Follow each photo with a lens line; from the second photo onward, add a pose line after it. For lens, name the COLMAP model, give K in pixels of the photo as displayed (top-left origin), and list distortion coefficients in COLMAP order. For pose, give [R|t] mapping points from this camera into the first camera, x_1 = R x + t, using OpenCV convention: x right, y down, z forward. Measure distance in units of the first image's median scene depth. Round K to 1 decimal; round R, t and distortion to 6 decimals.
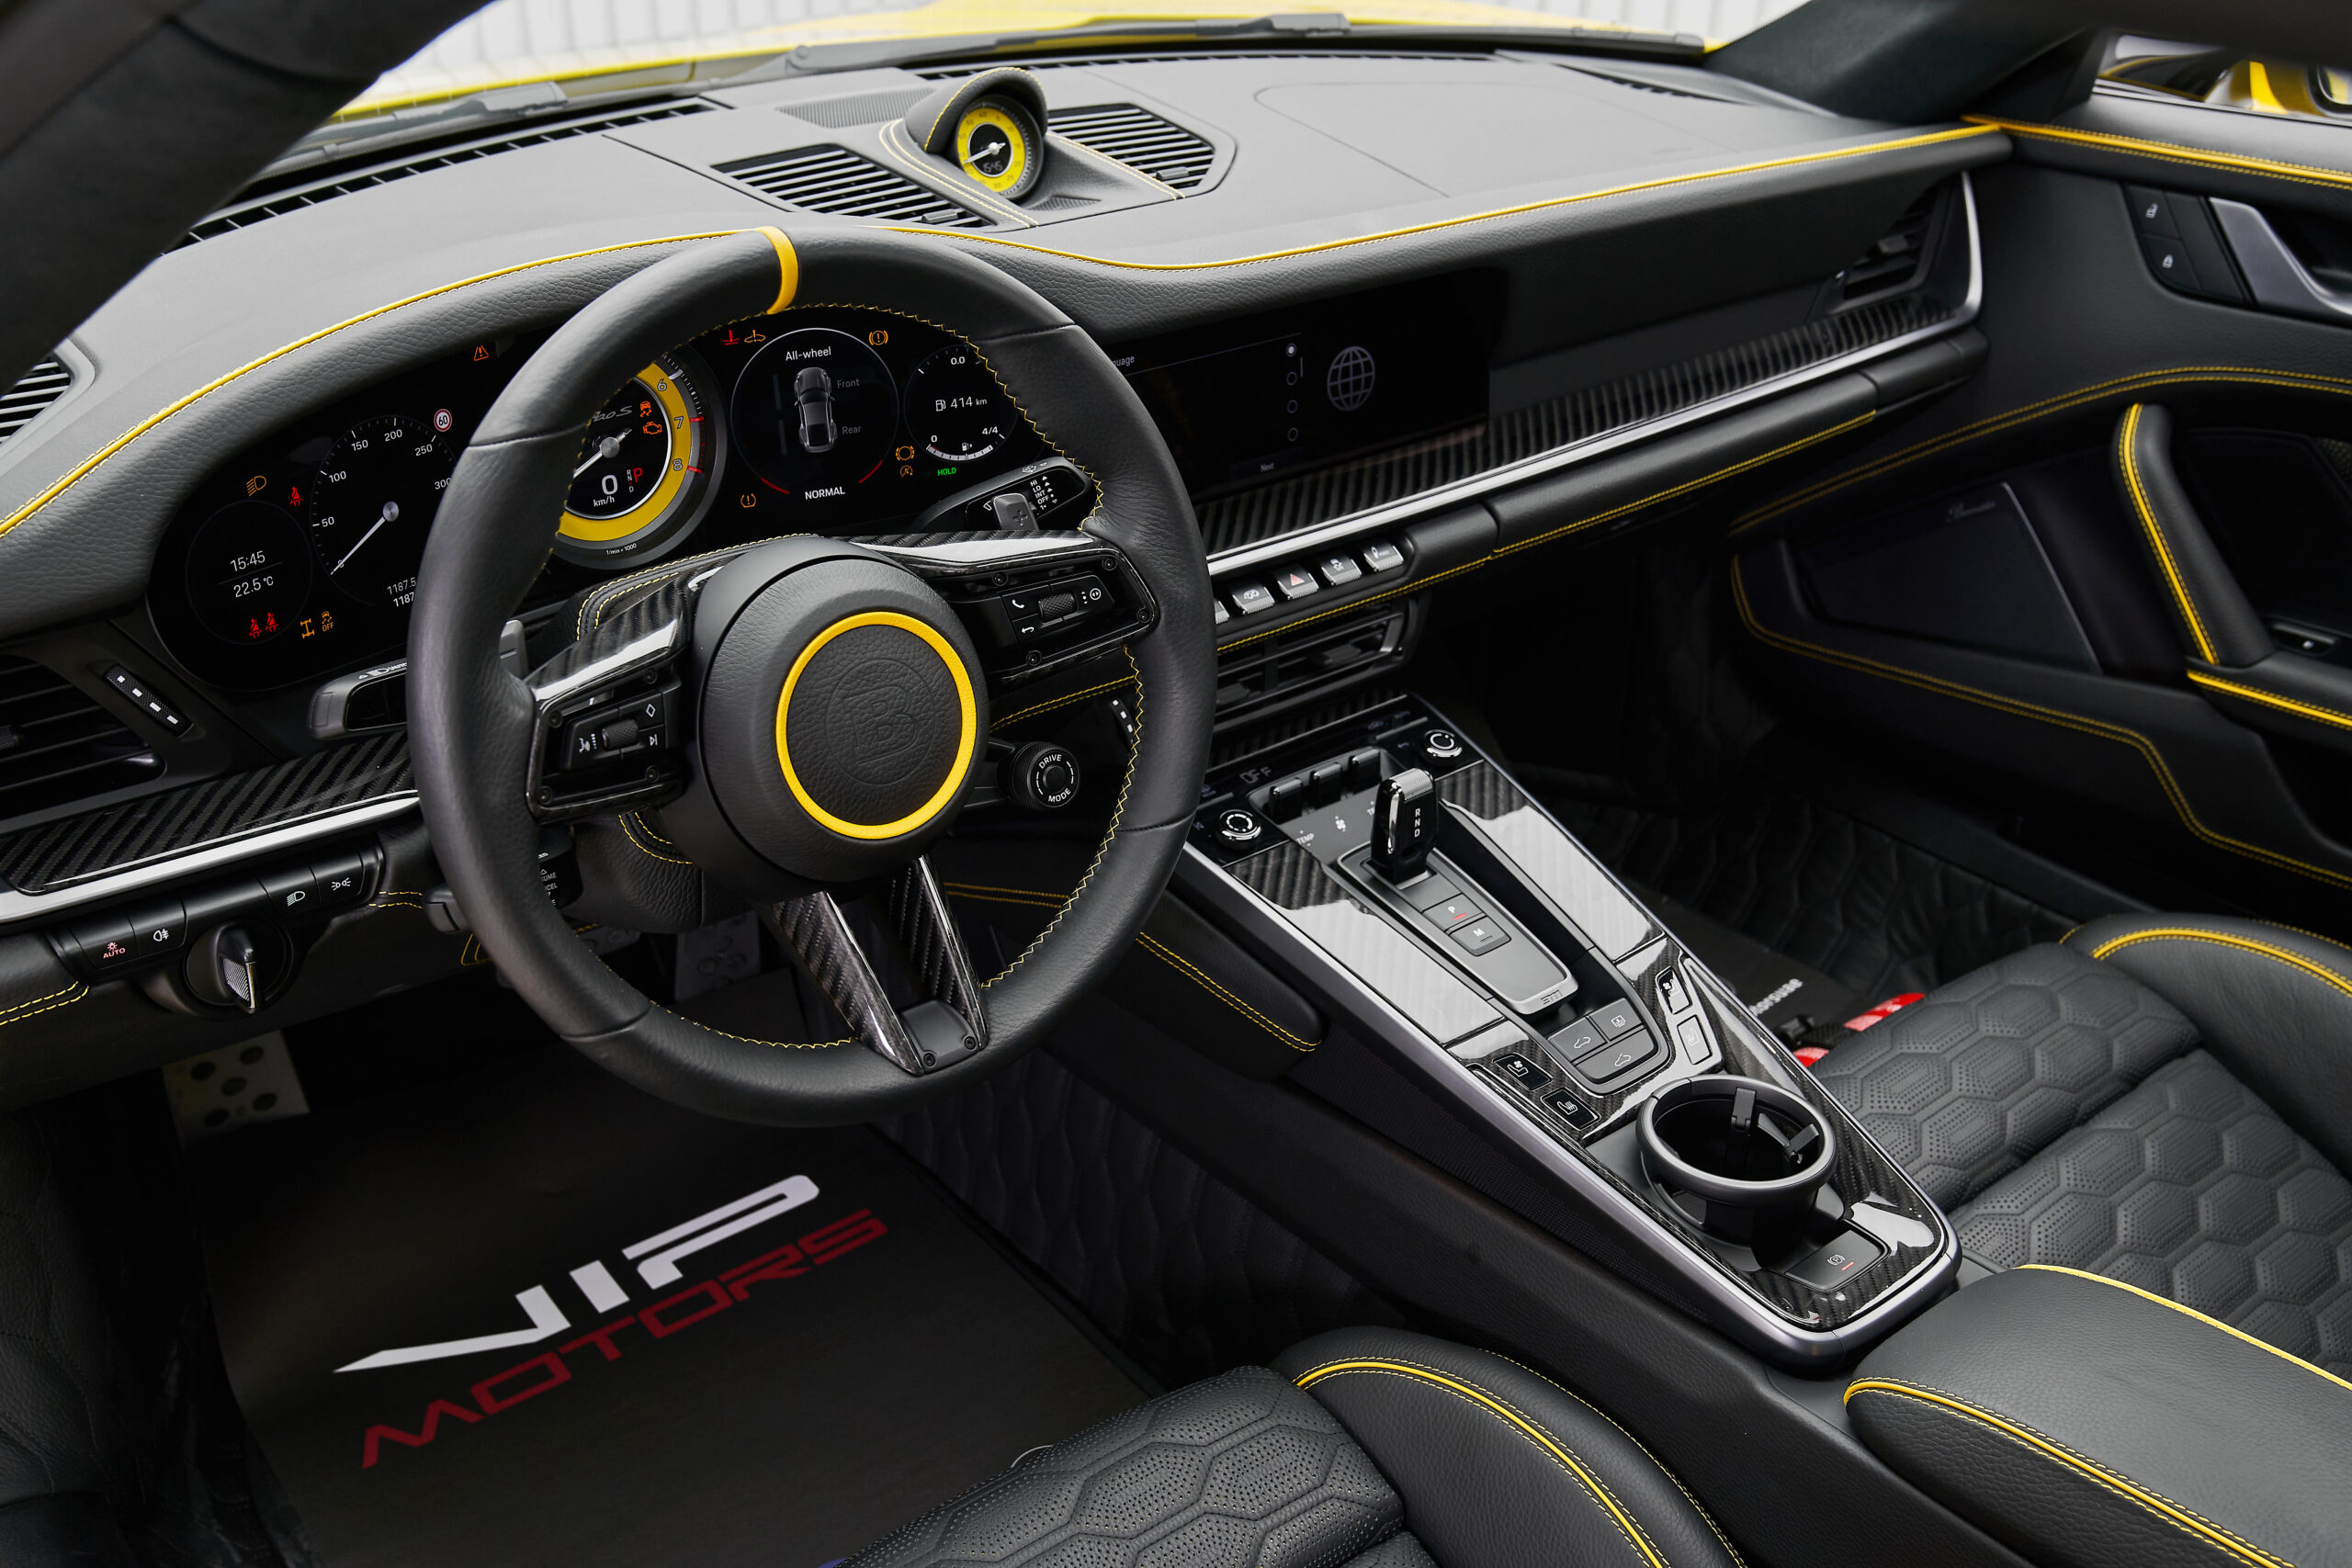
lens RADIAL K [[2323.8, 0, 1176.0], [0, 2323.8, 784.0], [0, 0, 1]] dist [-0.024616, 0.176514]
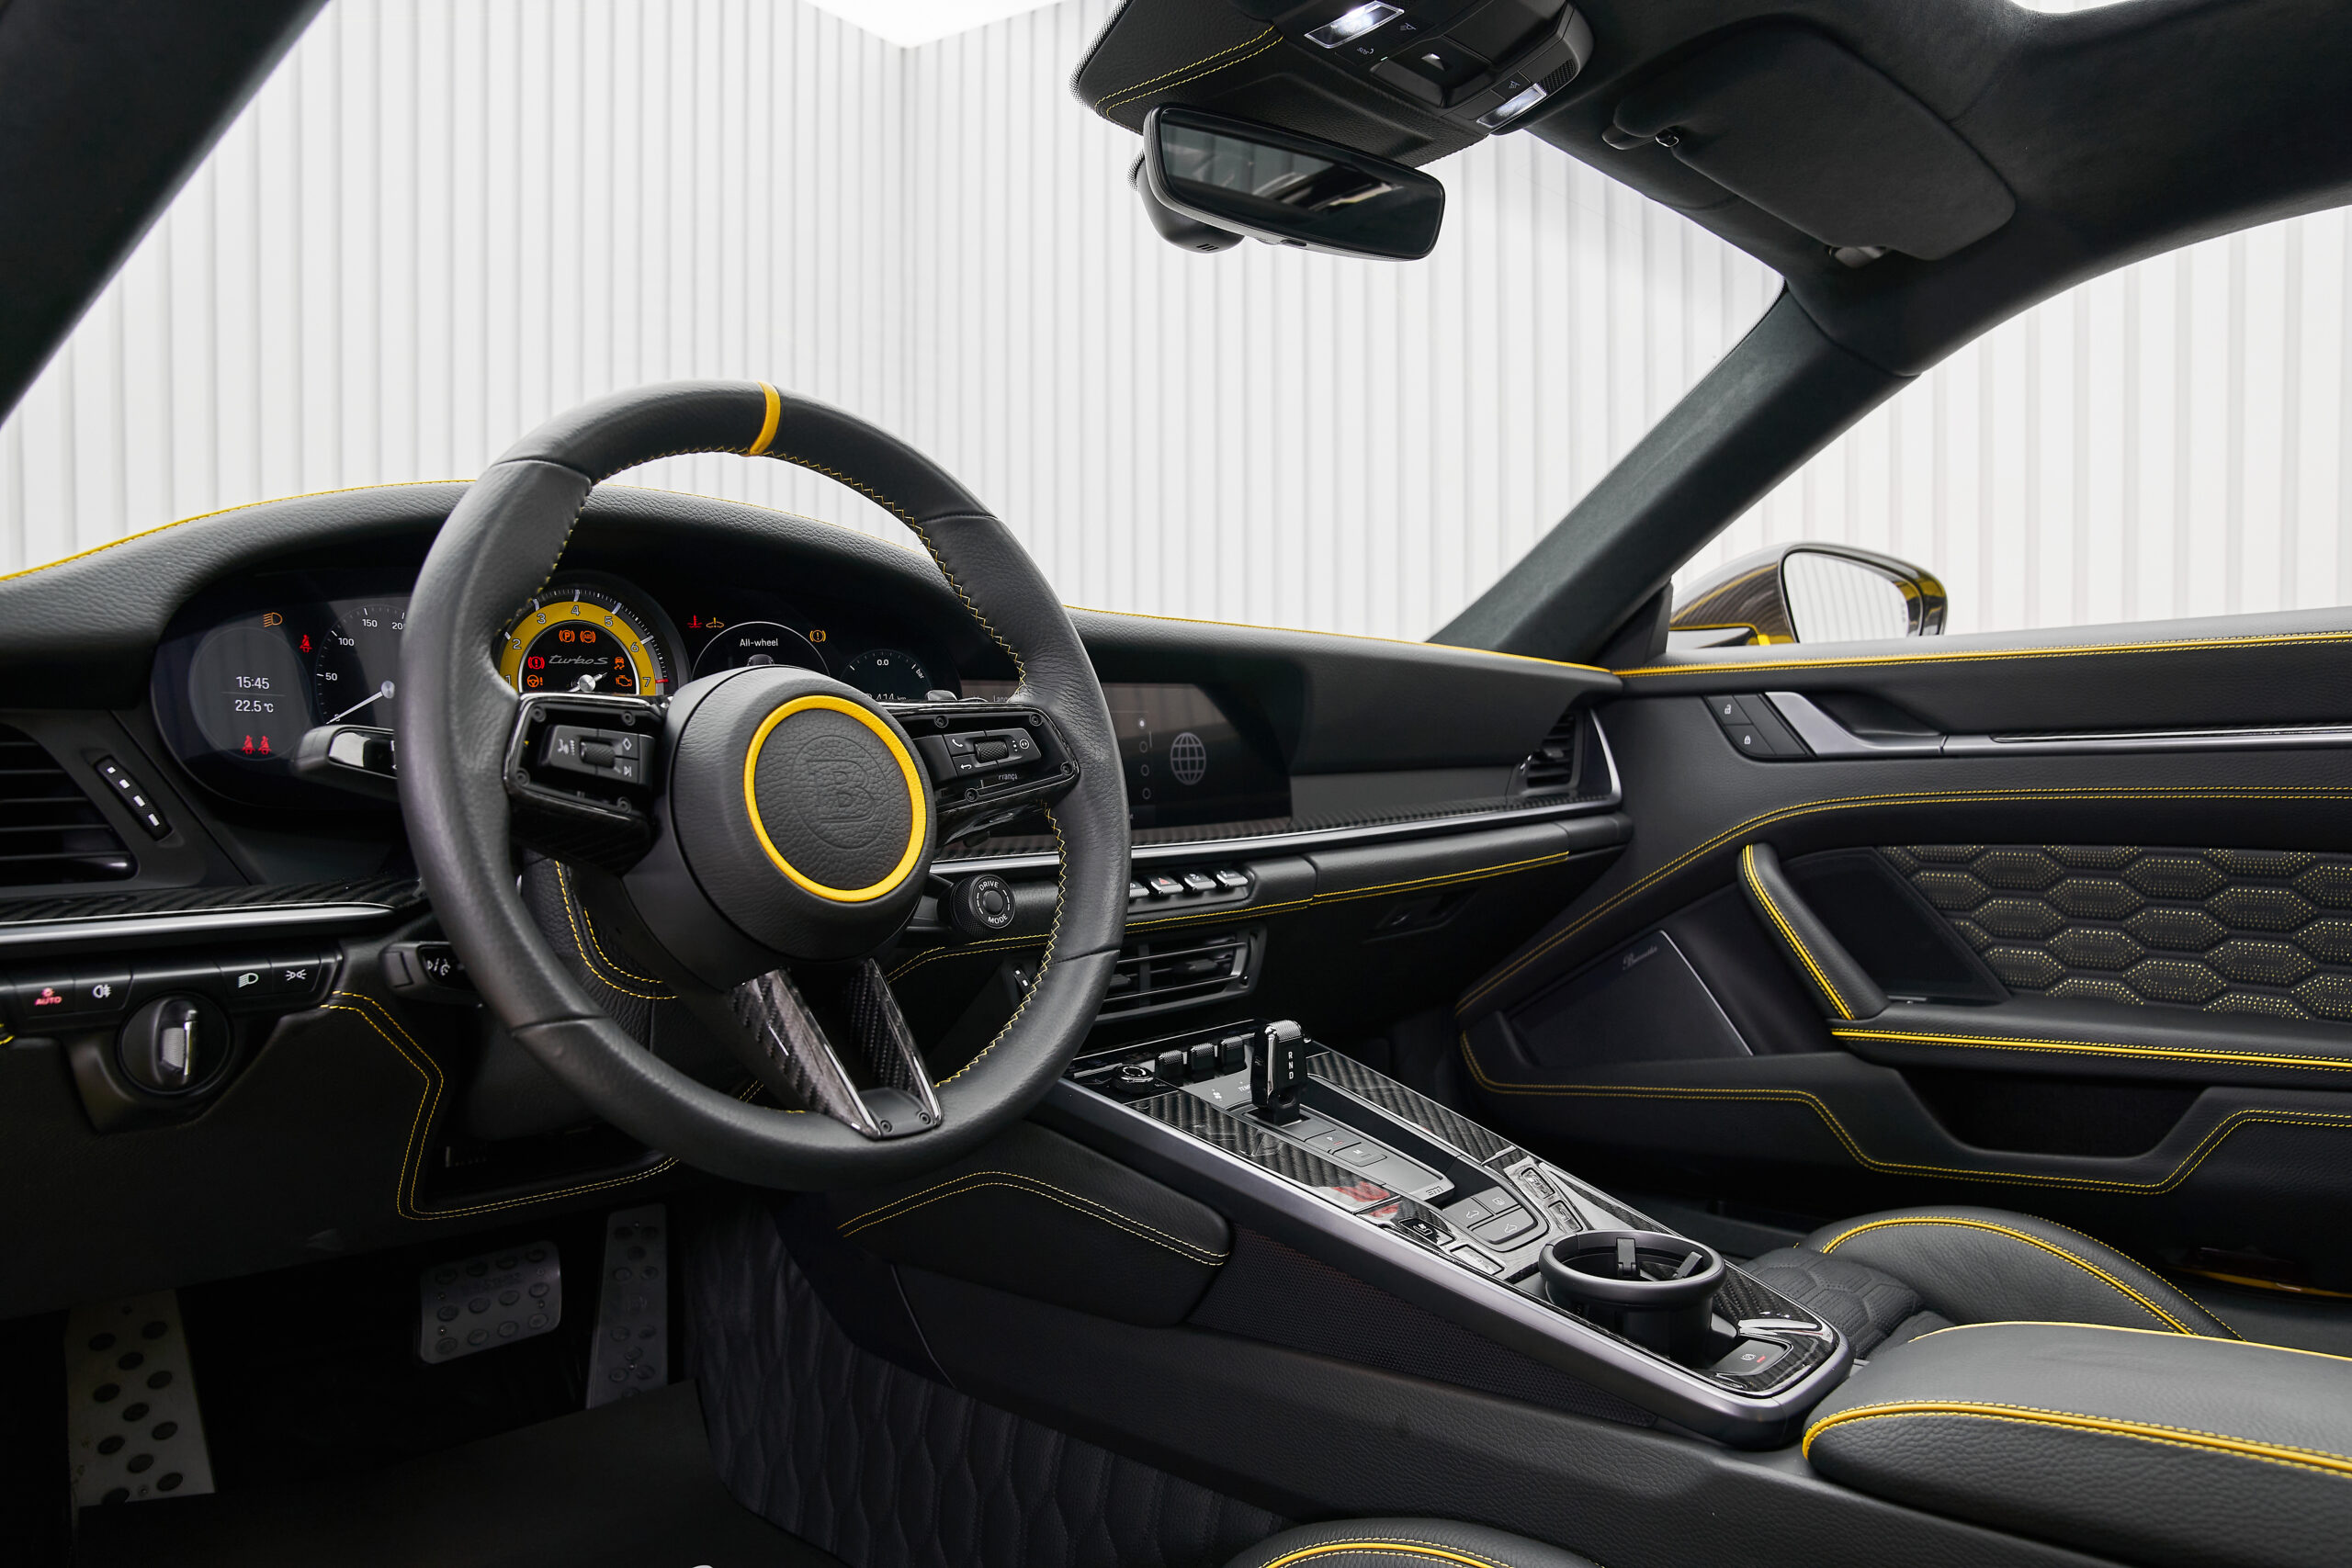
lens RADIAL K [[1658.6, 0, 1176.0], [0, 1658.6, 784.0], [0, 0, 1]] dist [-0.126604, 0.100150]
pose [[0.988829, -0.021663, 0.147469, -0.066723], [0.084836, 0.895286, -0.437340, 0.241598], [-0.122553, 0.444966, 0.887122, 0.237692]]
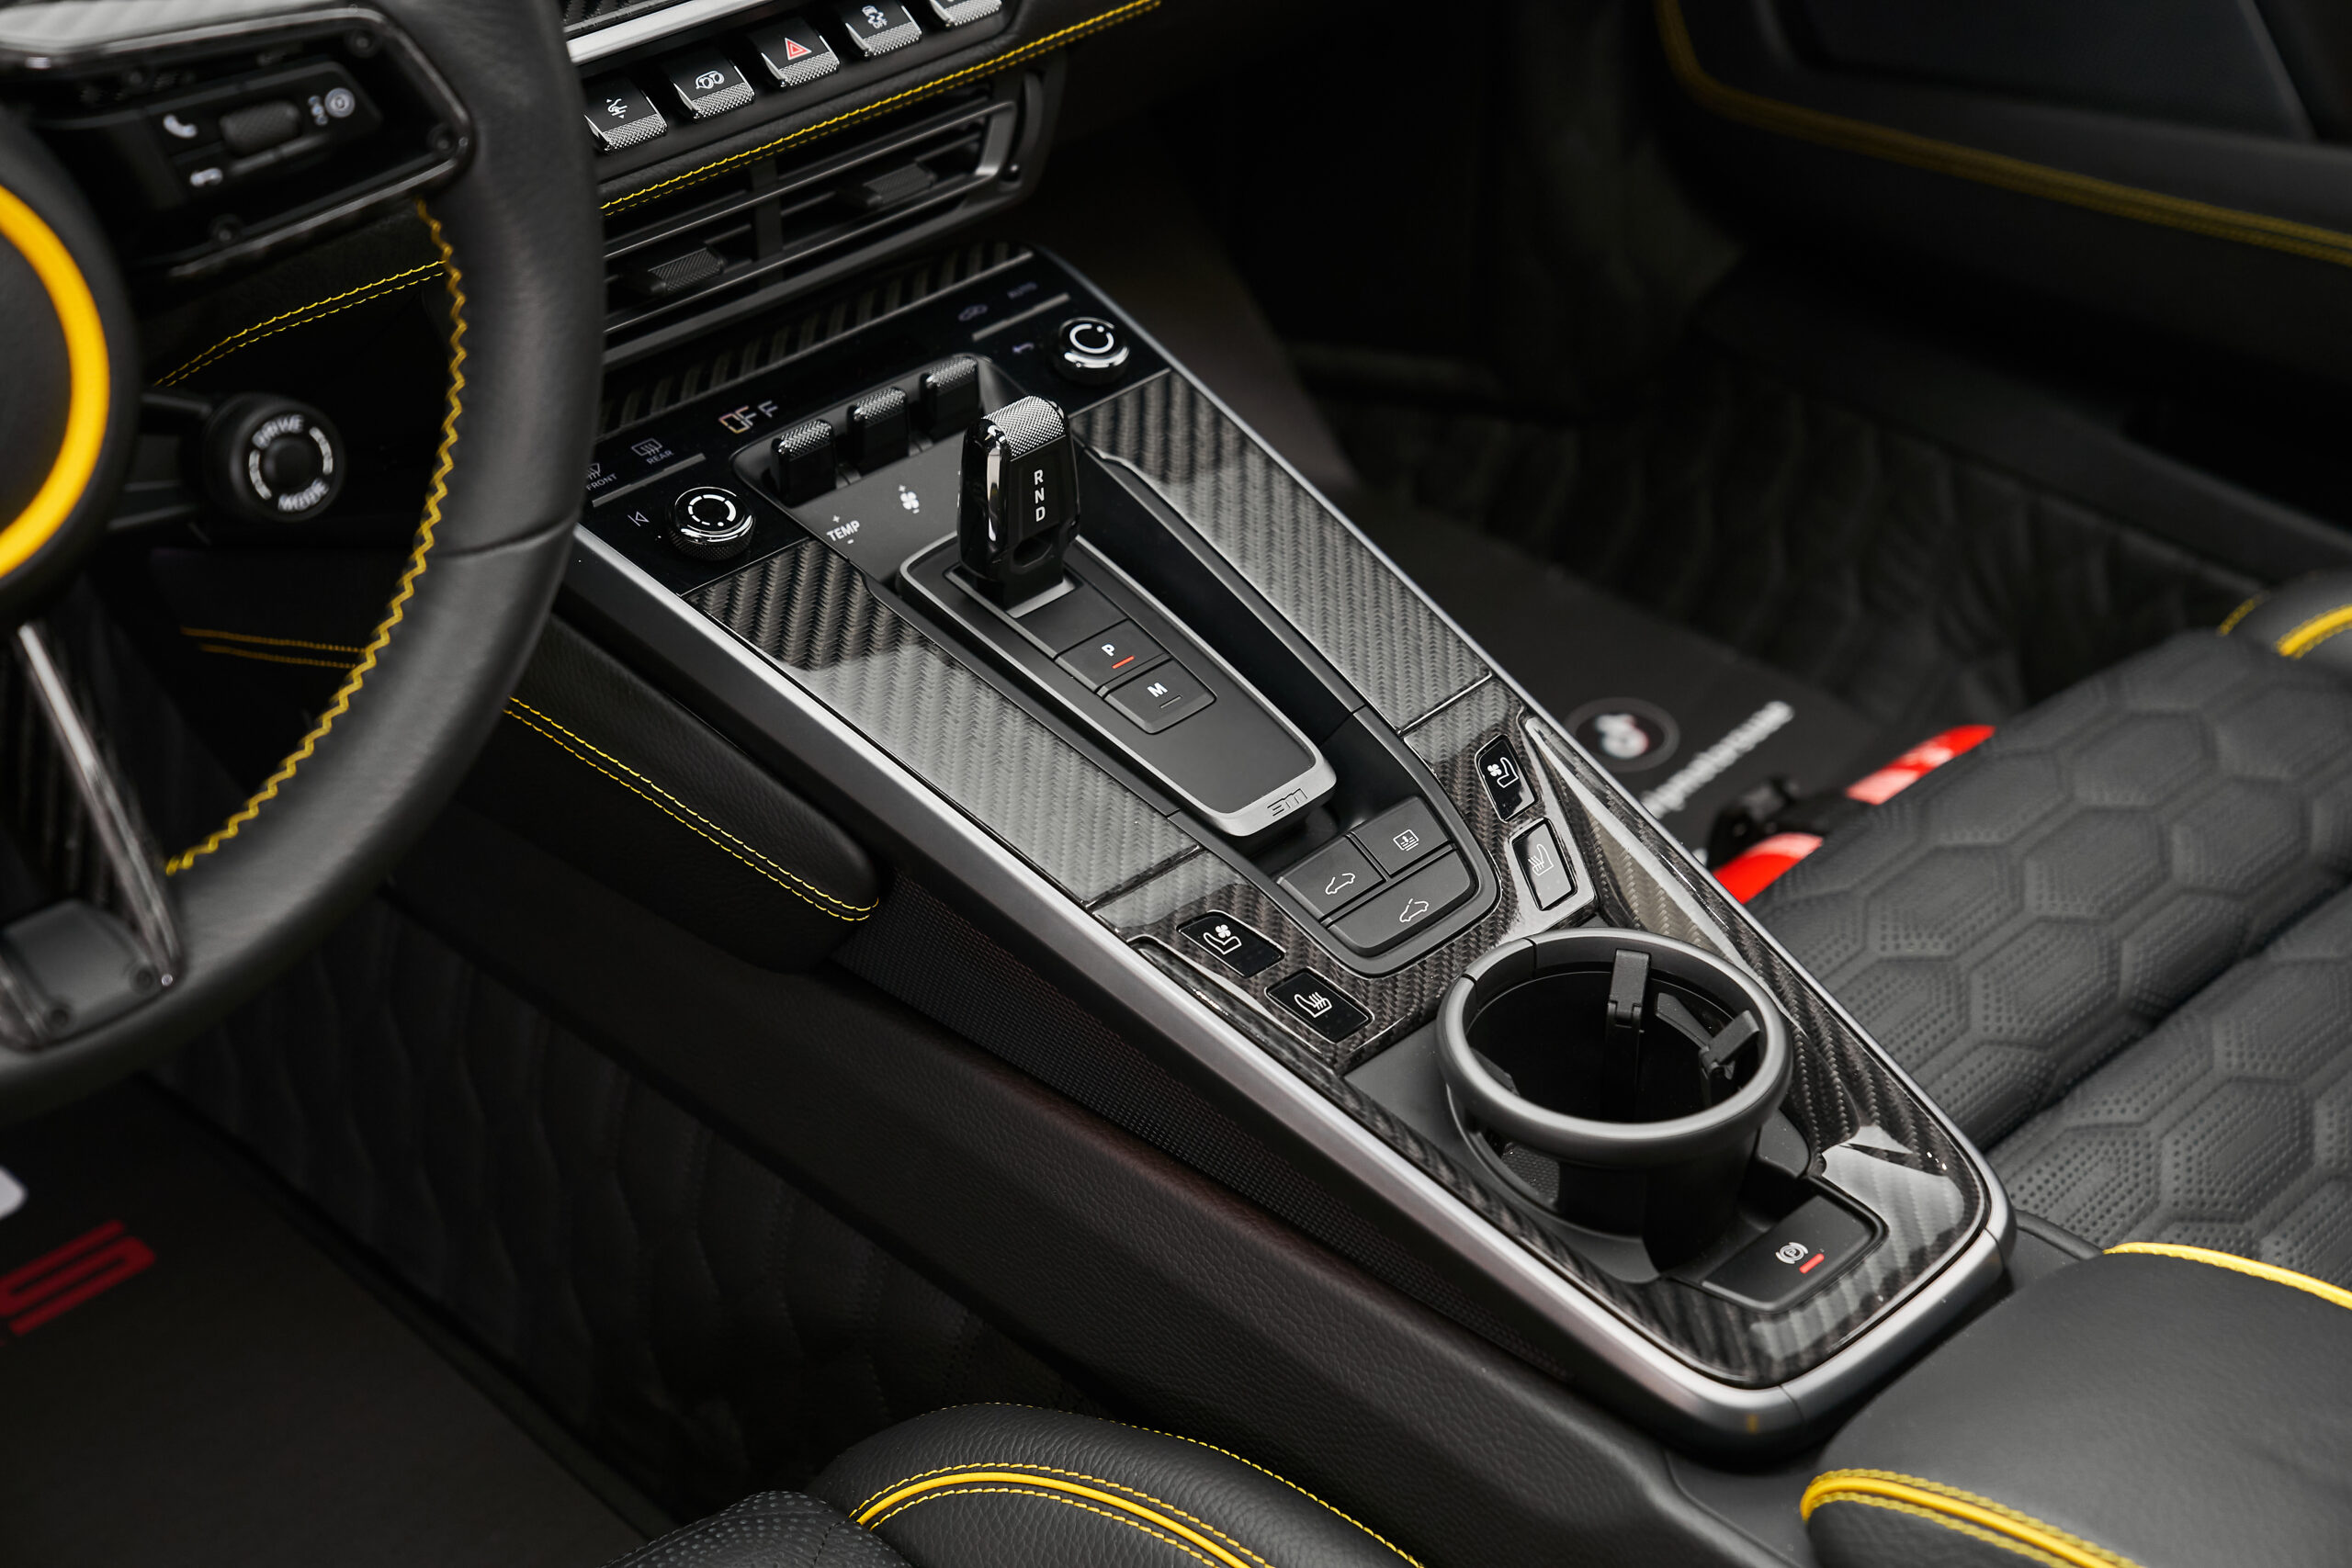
lens RADIAL K [[3859.8, 0, 1176.0], [0, 3859.8, 784.0], [0, 0, 1]] dist [0.221221, 0.095838]
pose [[0.995649, -0.052450, 0.077023, 0.062445], [0.043409, 0.992451, 0.114700, -0.019363], [-0.082458, -0.110857, 0.990410, 0.084407]]
